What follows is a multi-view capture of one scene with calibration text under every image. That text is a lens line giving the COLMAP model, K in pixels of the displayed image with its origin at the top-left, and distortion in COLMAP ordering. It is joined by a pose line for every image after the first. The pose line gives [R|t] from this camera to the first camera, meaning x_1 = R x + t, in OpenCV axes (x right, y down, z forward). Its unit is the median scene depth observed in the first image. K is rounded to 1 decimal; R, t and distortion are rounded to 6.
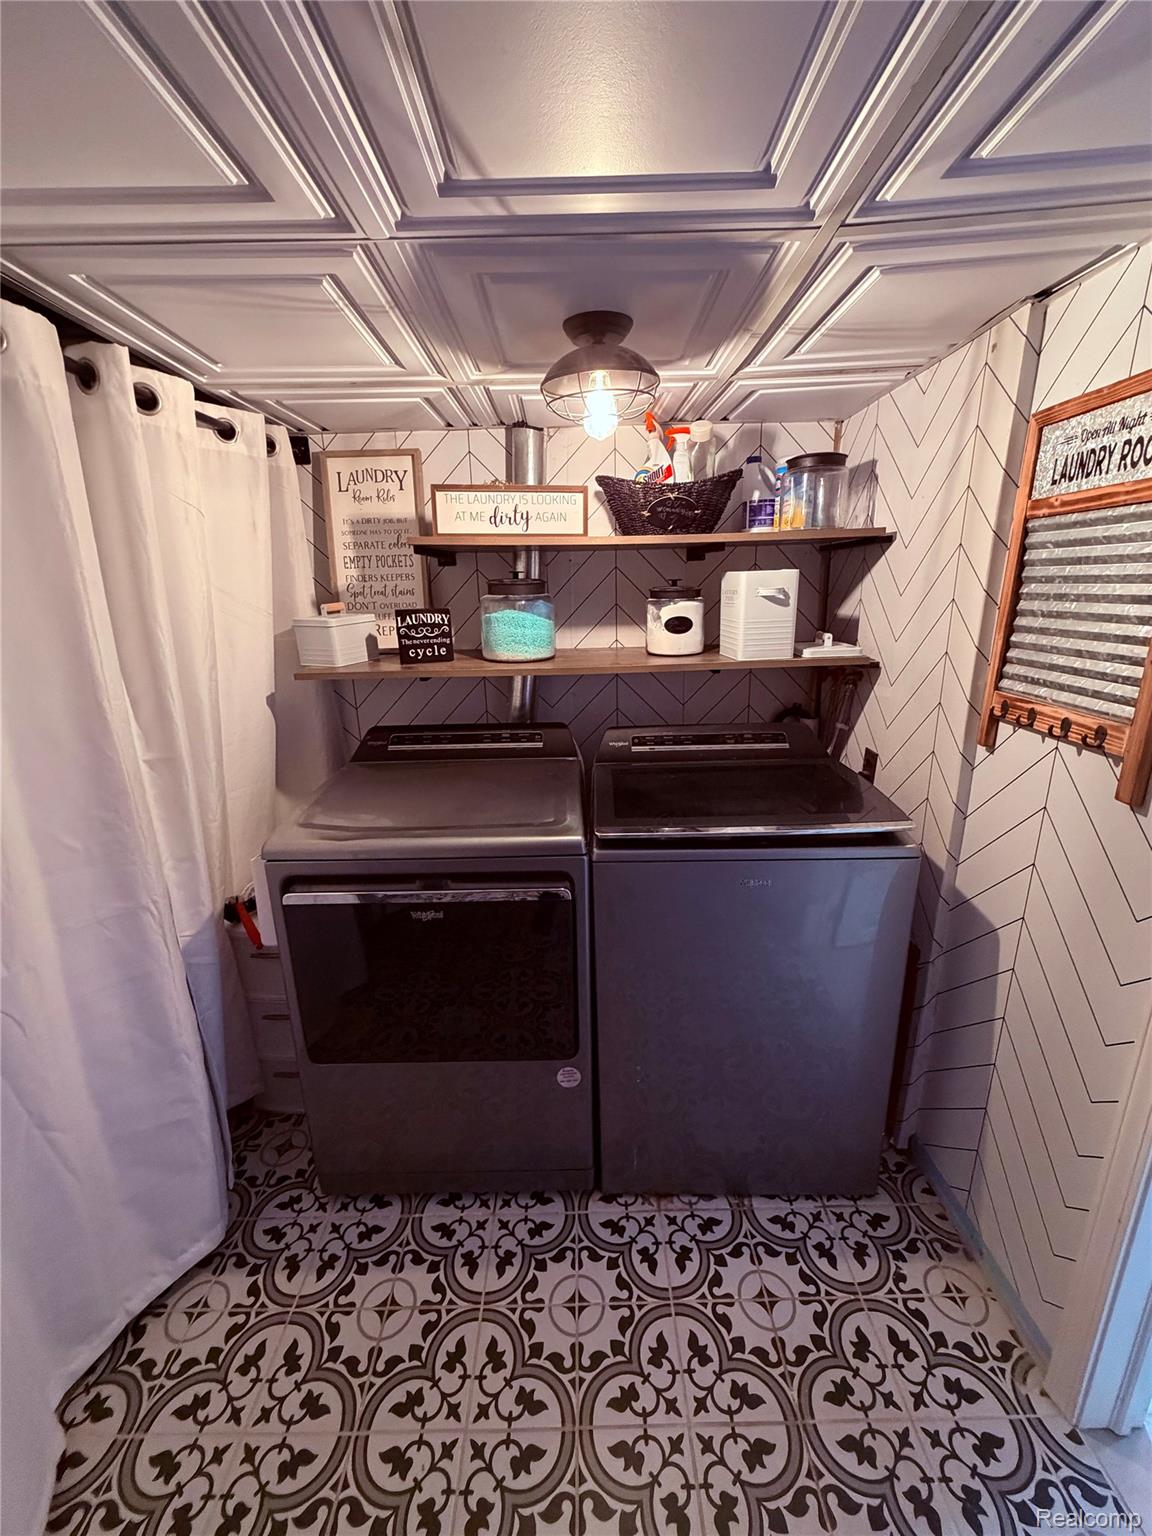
lens RADIAL K [[614.1, 0, 576.0], [0, 614.1, 768.0], [0, 0, 1]] dist [0.000173, 0.000449]
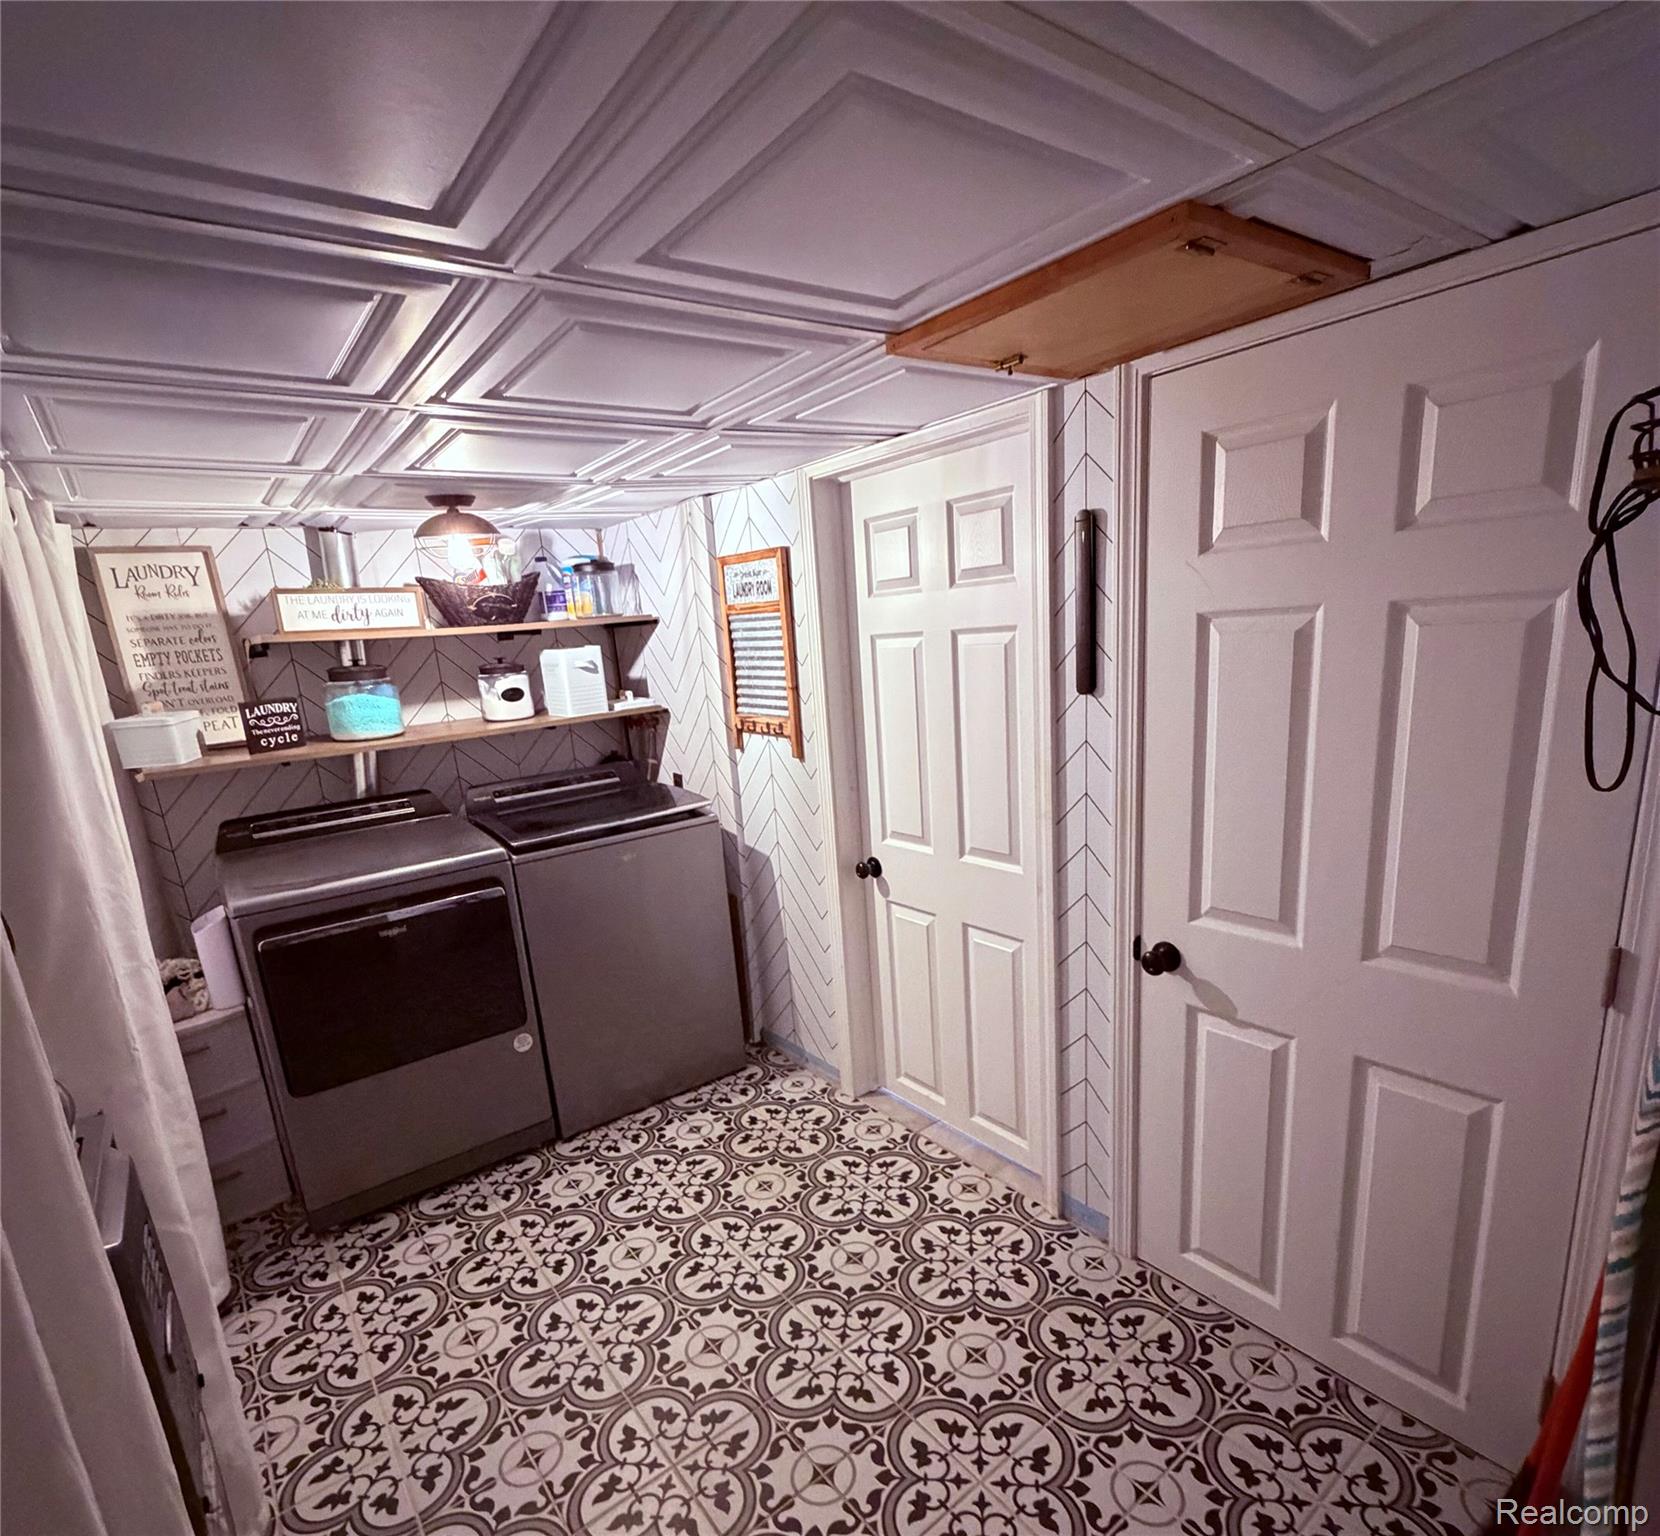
lens RADIAL K [[878.4, 0, 822.6], [0, 878.4, 850.7], [0, 0, 1]] dist [-0.000807, 0.000621]
pose [[0.799194, -0.185930, 0.571594, -0.427151], [0.217271, 0.976015, 0.013696, 0.193540], [-0.560431, 0.113245, 0.820422, -0.797807]]
